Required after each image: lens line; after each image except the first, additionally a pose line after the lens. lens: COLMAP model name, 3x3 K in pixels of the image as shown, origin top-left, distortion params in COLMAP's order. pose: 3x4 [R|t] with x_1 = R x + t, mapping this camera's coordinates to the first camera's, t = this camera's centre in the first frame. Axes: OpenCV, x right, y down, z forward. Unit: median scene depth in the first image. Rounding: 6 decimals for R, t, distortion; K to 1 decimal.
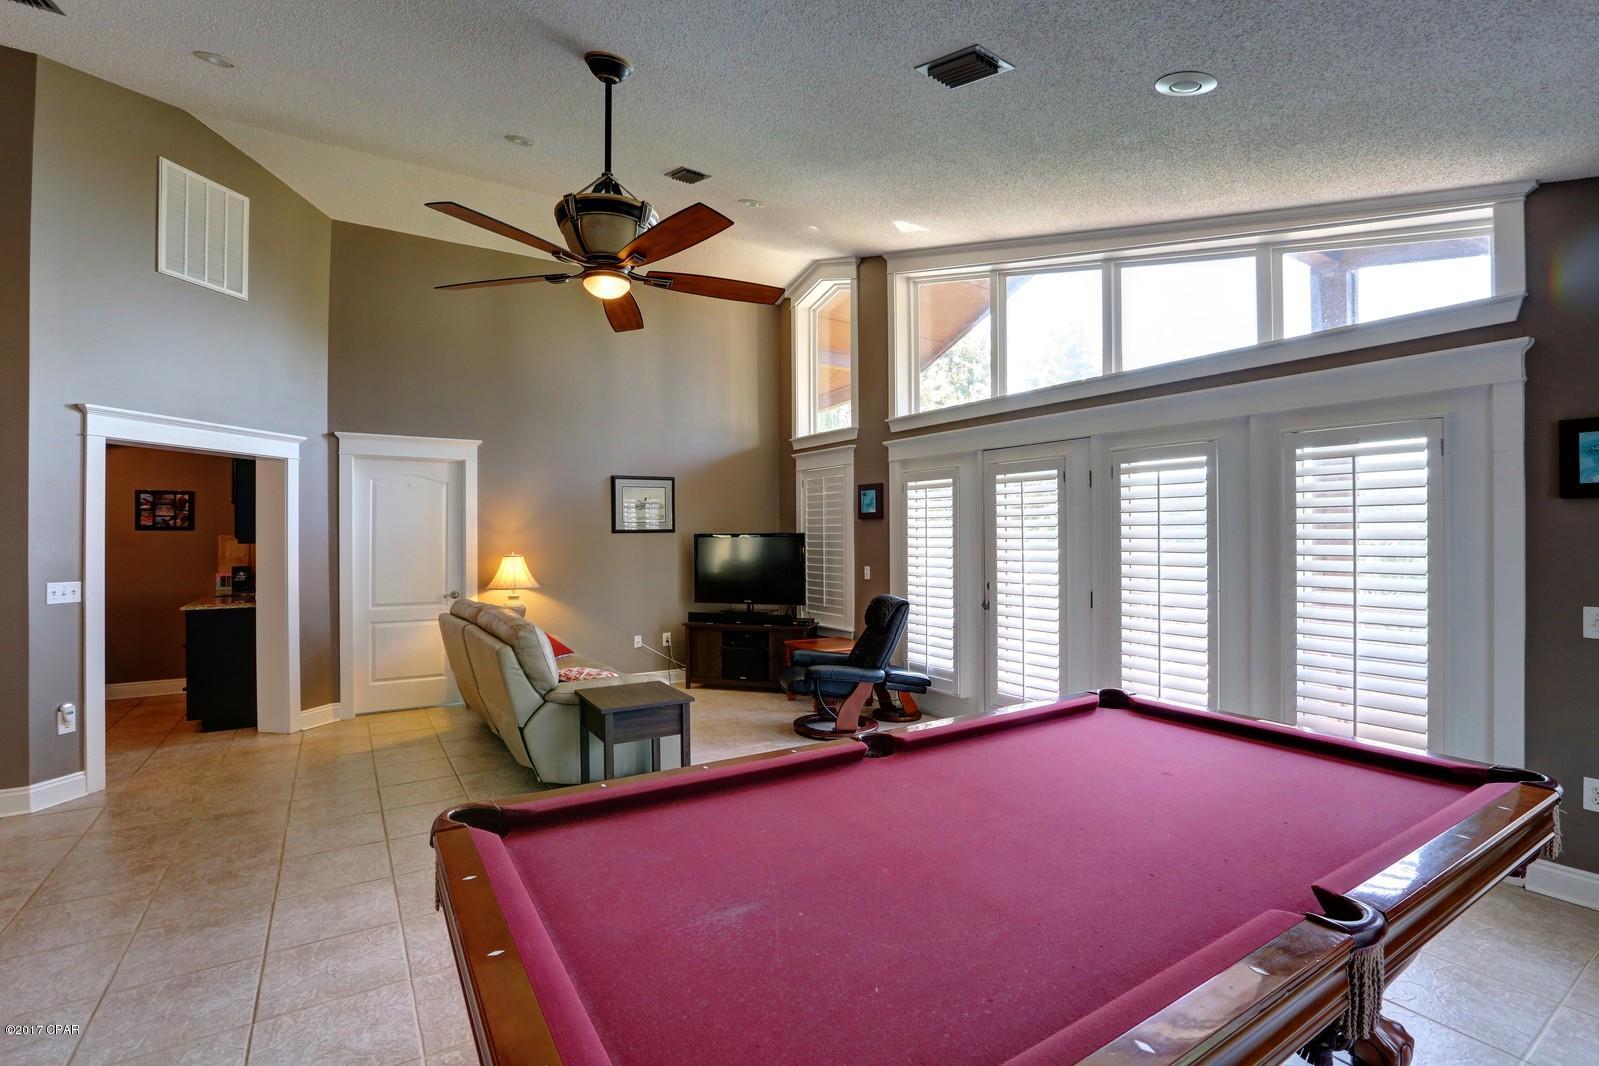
lens RADIAL K [[725.5, 0, 798.9], [0, 725.5, 537.7], [0, 0, 1]] dist [-0.031693, 0.007360]
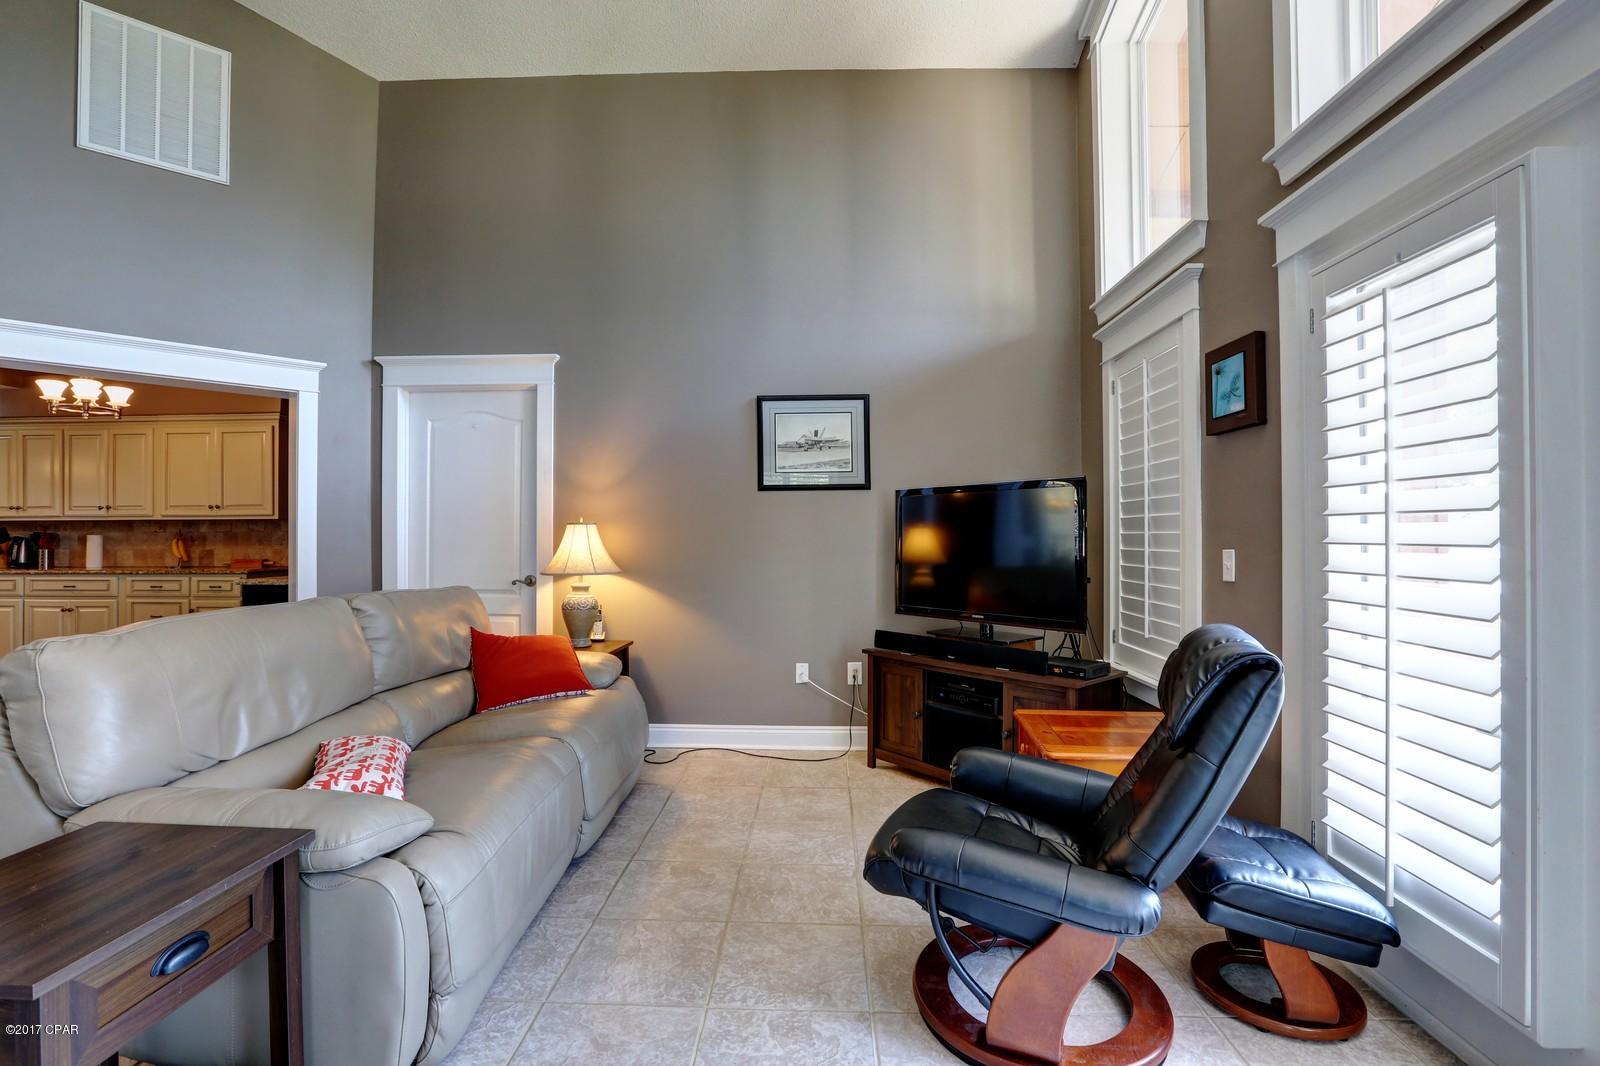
lens RADIAL K [[725.9, 0, 803.7], [0, 725.9, 530.4], [0, 0, 1]] dist [-0.031693, 0.007360]
pose [[0.821167, -0.001069, -0.570687, 0.134529], [-0.004073, 0.999962, -0.007734, 0.034543], [0.570674, 0.008675, 0.821131, 0.568171]]
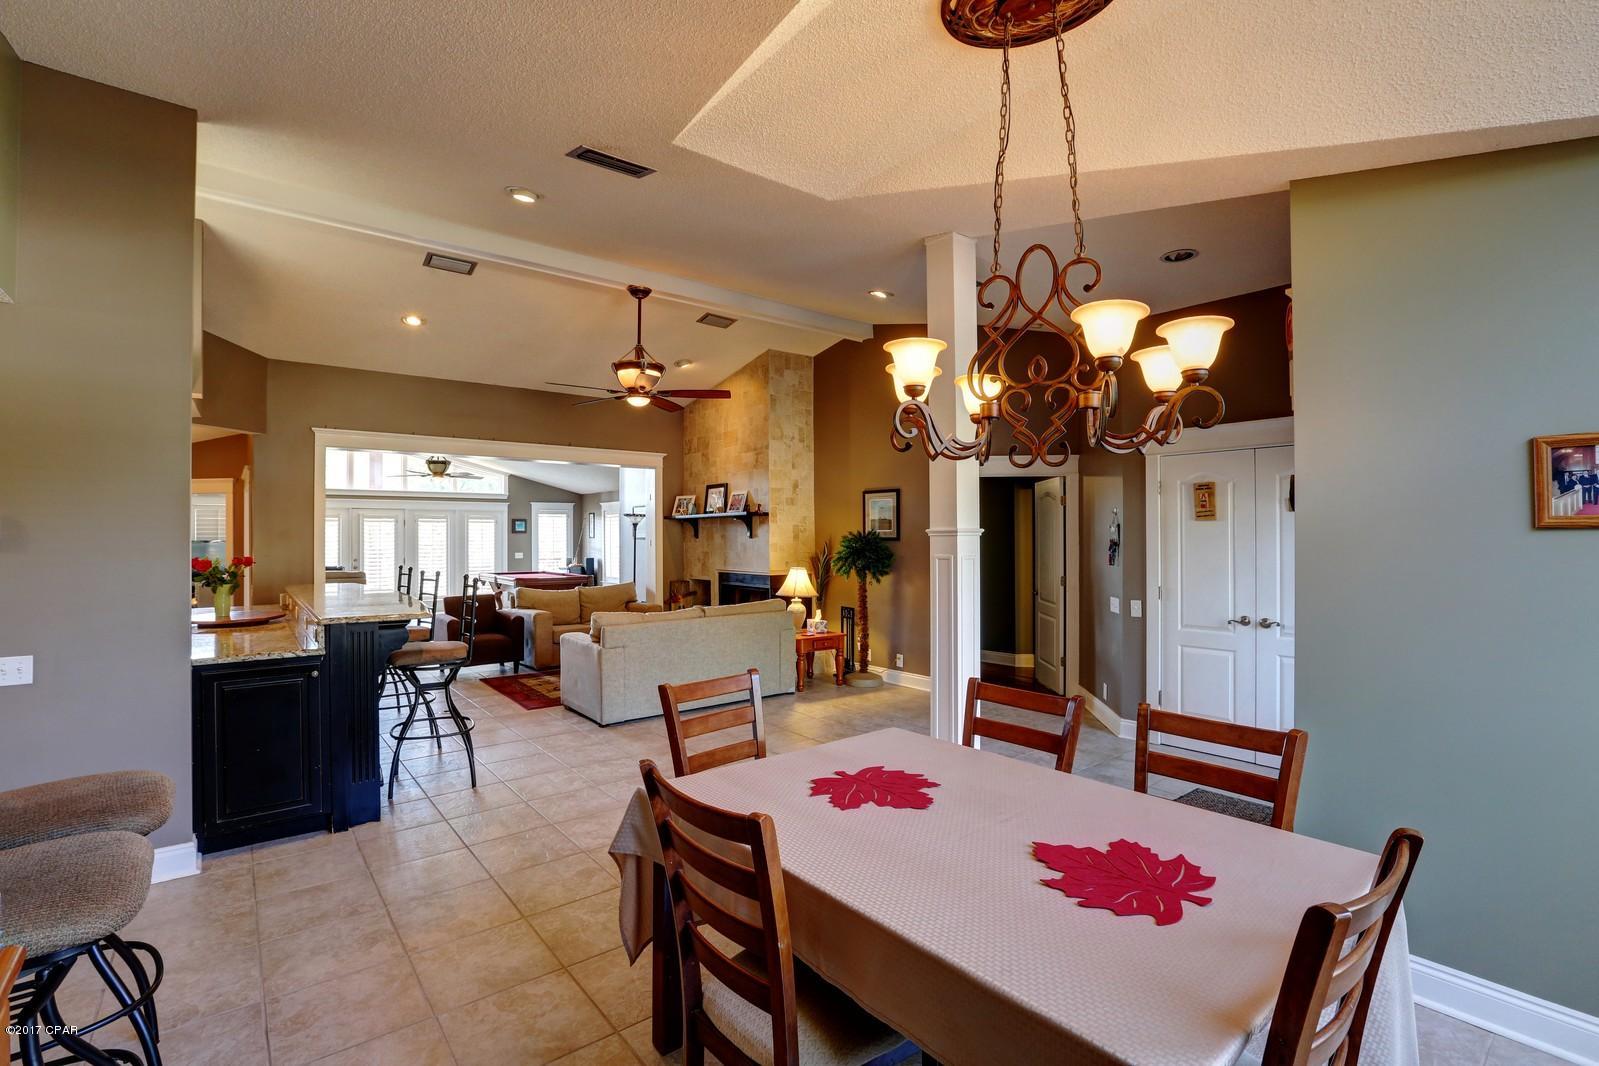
lens RADIAL K [[725.5, 0, 791.8], [0, 725.5, 530.8], [0, 0, 1]] dist [-0.031693, 0.007360]
pose [[-0.102869, 0.006080, 0.994676, -2.130155], [0.003287, 0.999978, -0.005772, -0.015998], [-0.994690, 0.002676, -0.102886, -0.265786]]
